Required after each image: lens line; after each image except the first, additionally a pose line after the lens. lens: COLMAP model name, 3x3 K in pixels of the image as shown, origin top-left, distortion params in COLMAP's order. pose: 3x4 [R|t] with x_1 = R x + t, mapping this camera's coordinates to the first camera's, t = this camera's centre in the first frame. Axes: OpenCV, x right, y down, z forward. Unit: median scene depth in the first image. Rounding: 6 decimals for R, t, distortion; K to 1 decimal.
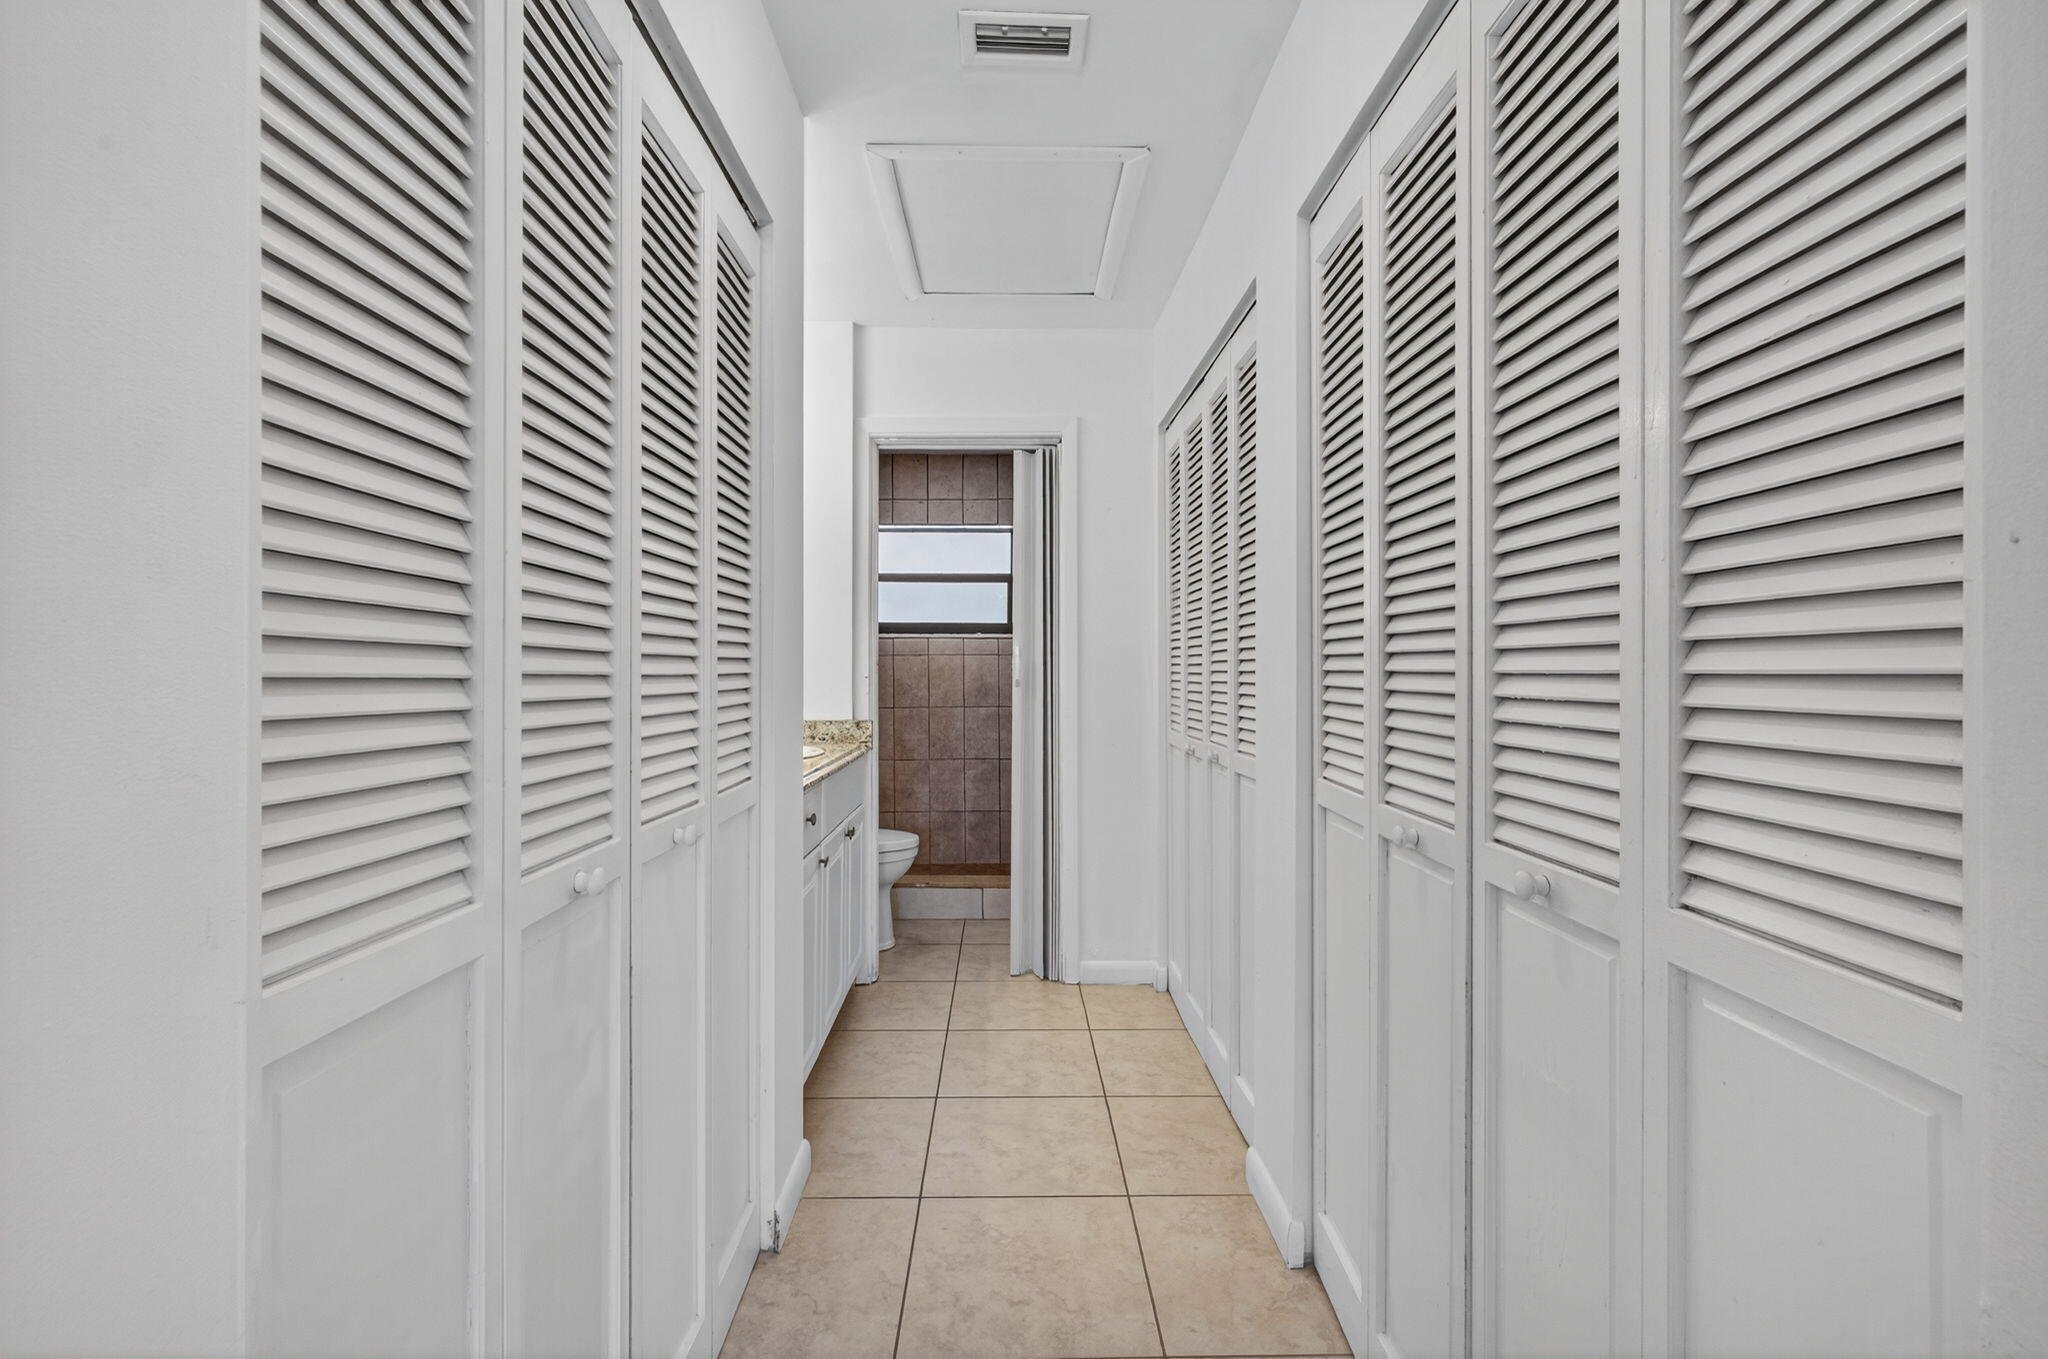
lens RADIAL K [[863.7, 0, 1019.6], [0, 863.7, 670.4], [0, 0, 1]] dist [-0.010957, 0.004098]
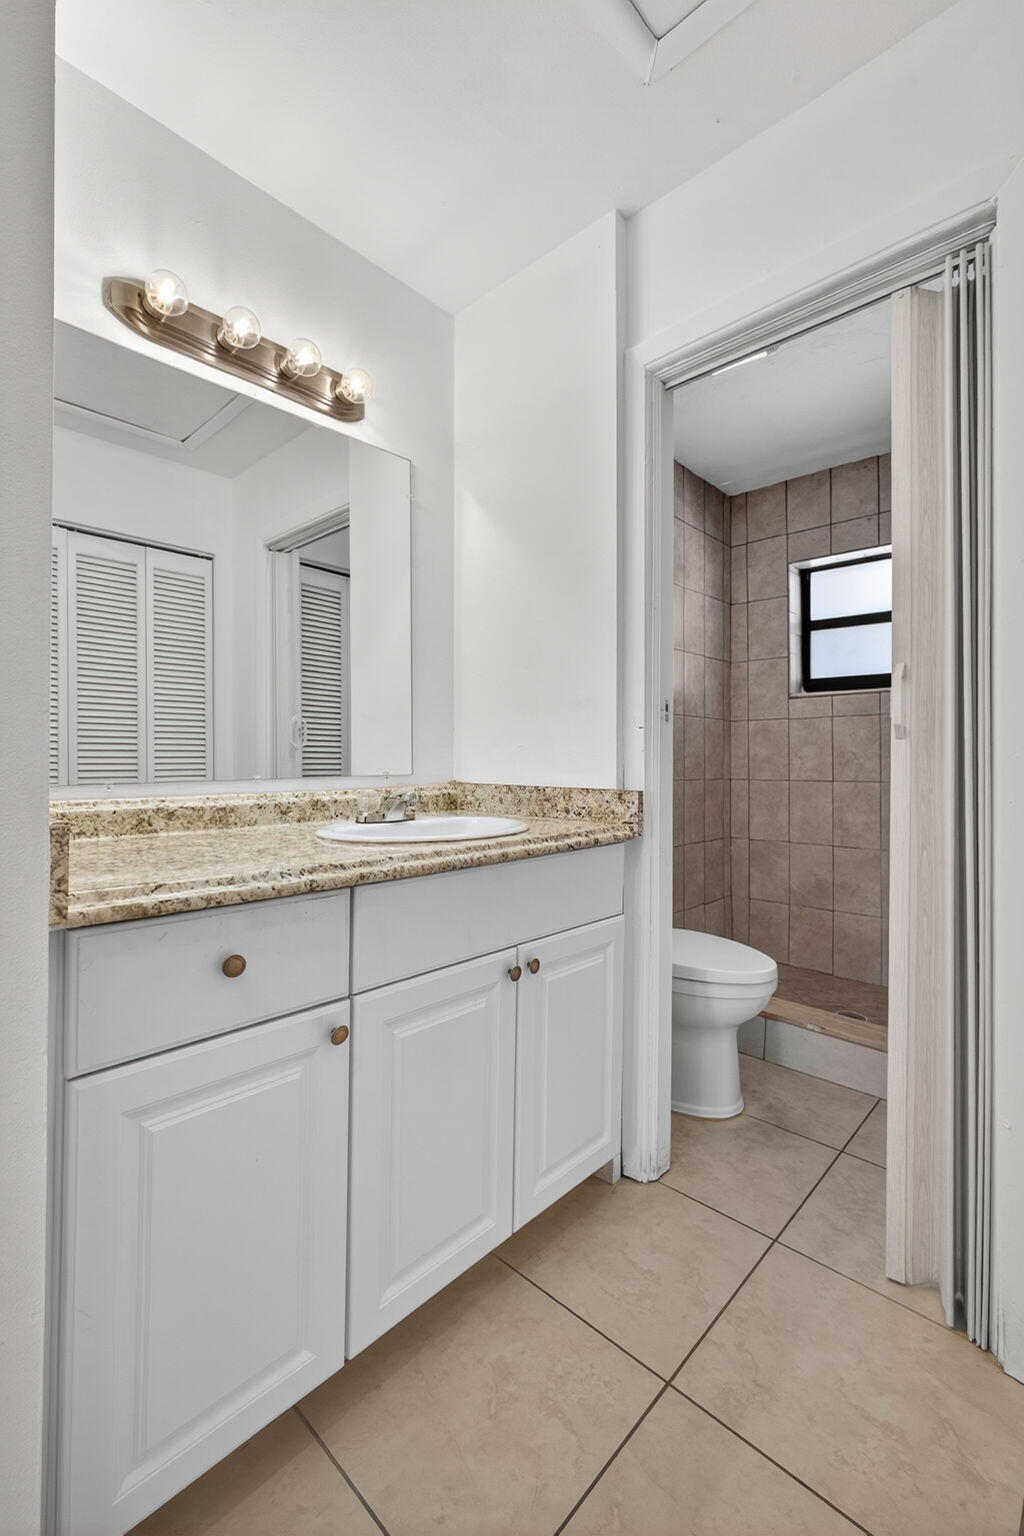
lens RADIAL K [[647.8, 0, 529.3], [0, 647.8, 755.5], [0, 0, 1]] dist [-0.010957, 0.004098]
pose [[0.714329, -0.001860, -0.699807, 0.114008], [0.002100, 0.999998, -0.000514, 0.030422], [0.699807, -0.001103, 0.714331, 0.573094]]
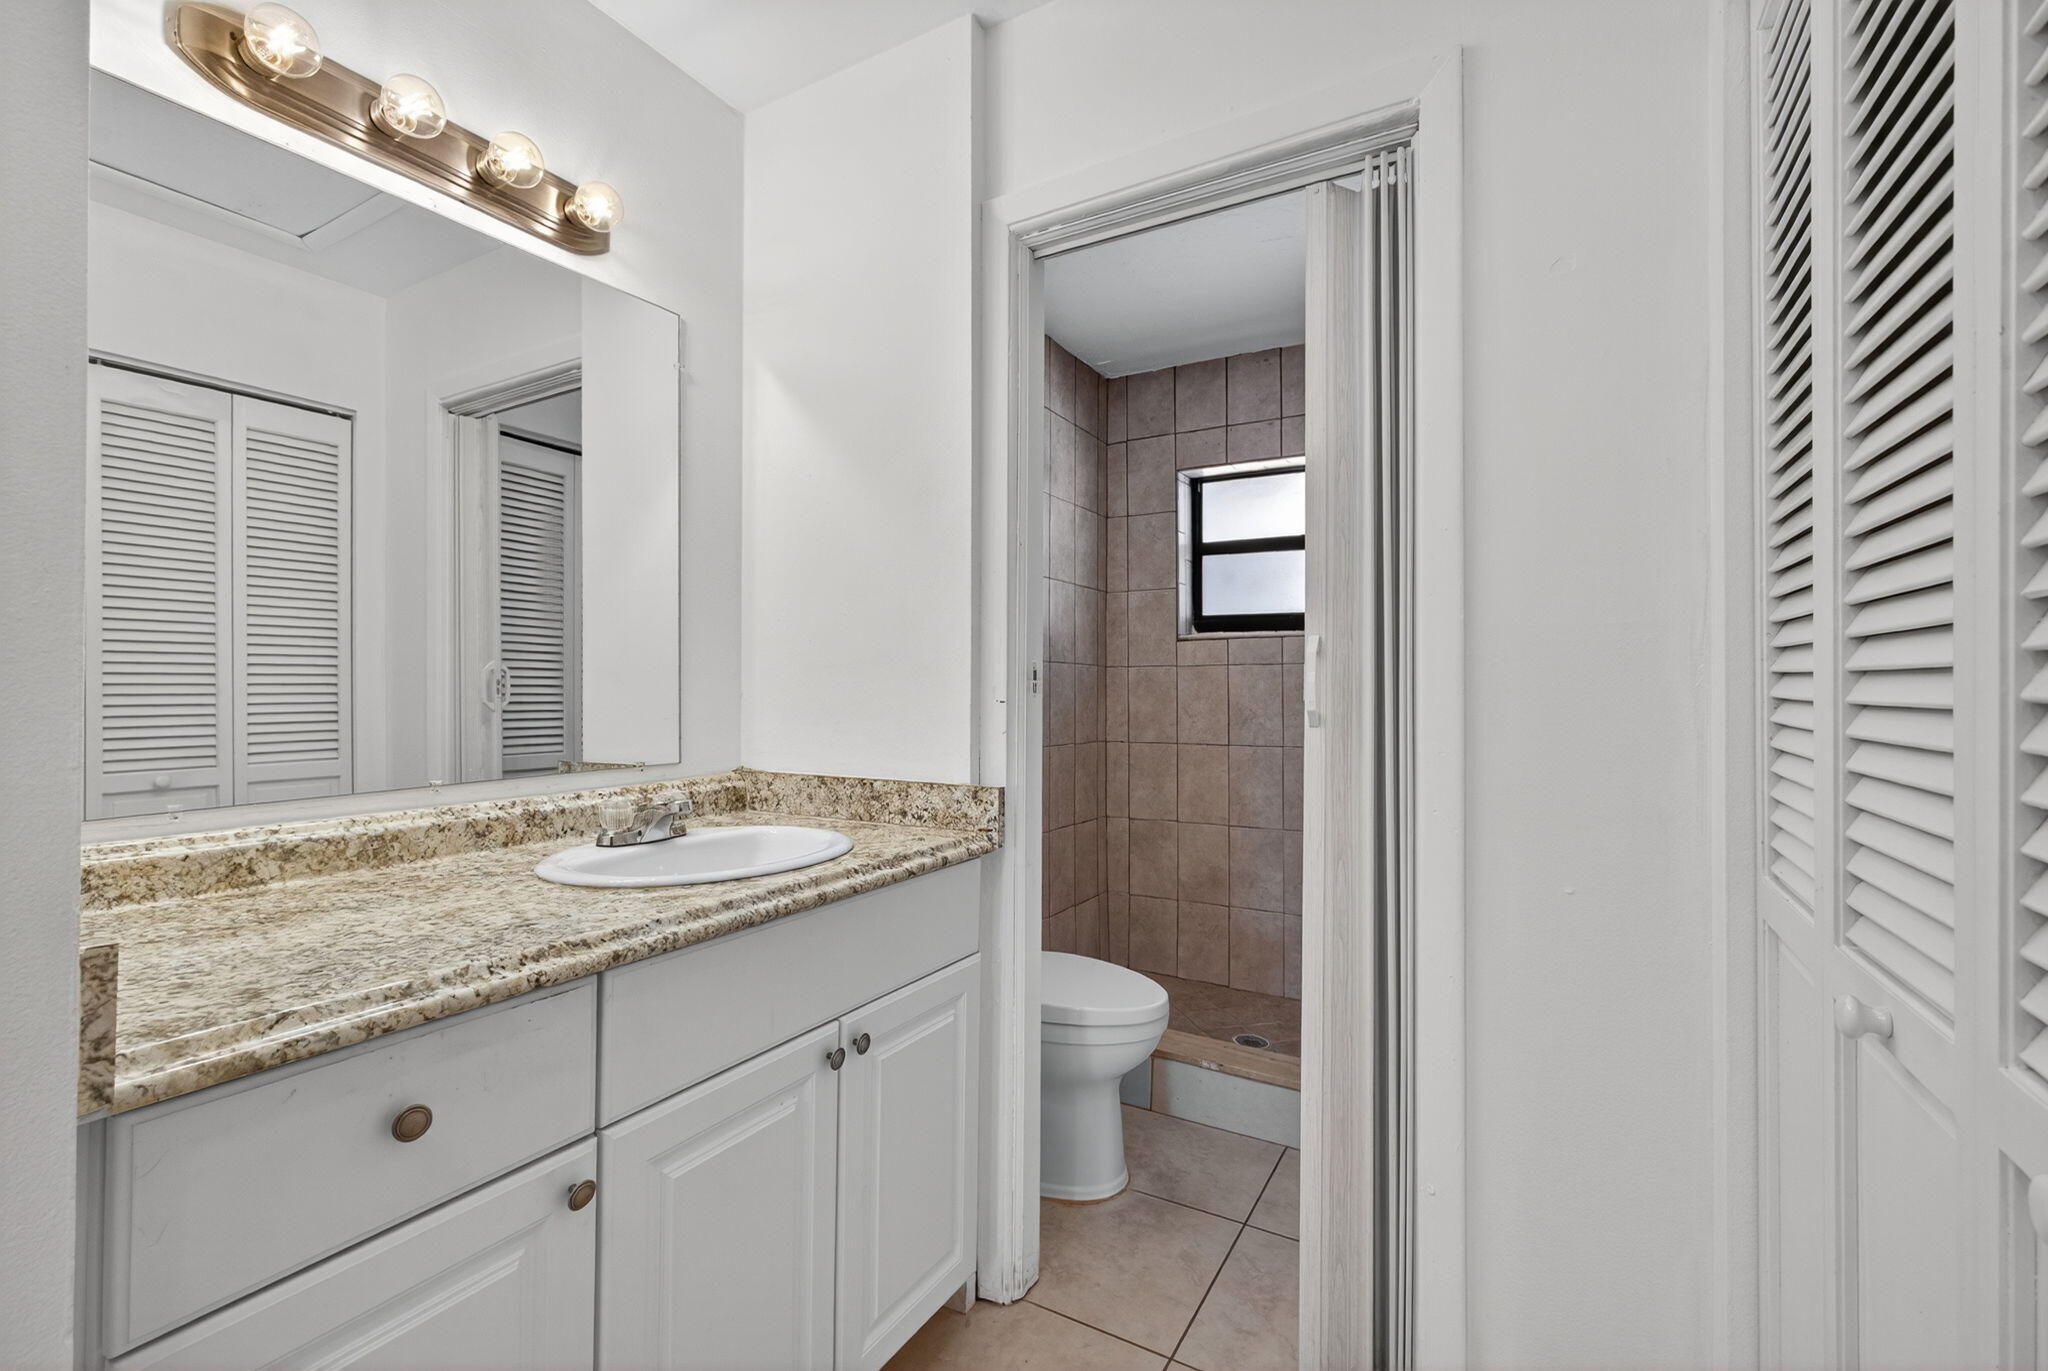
lens RADIAL K [[863.7, 0, 1029.6], [0, 863.7, 685.3], [0, 0, 1]] dist [-0.010957, 0.004098]
pose [[0.849696, -0.001774, -0.527270, 0.106813], [0.000011, 0.999994, -0.003346, -0.000037], [0.527273, 0.002837, 0.849691, 0.568158]]
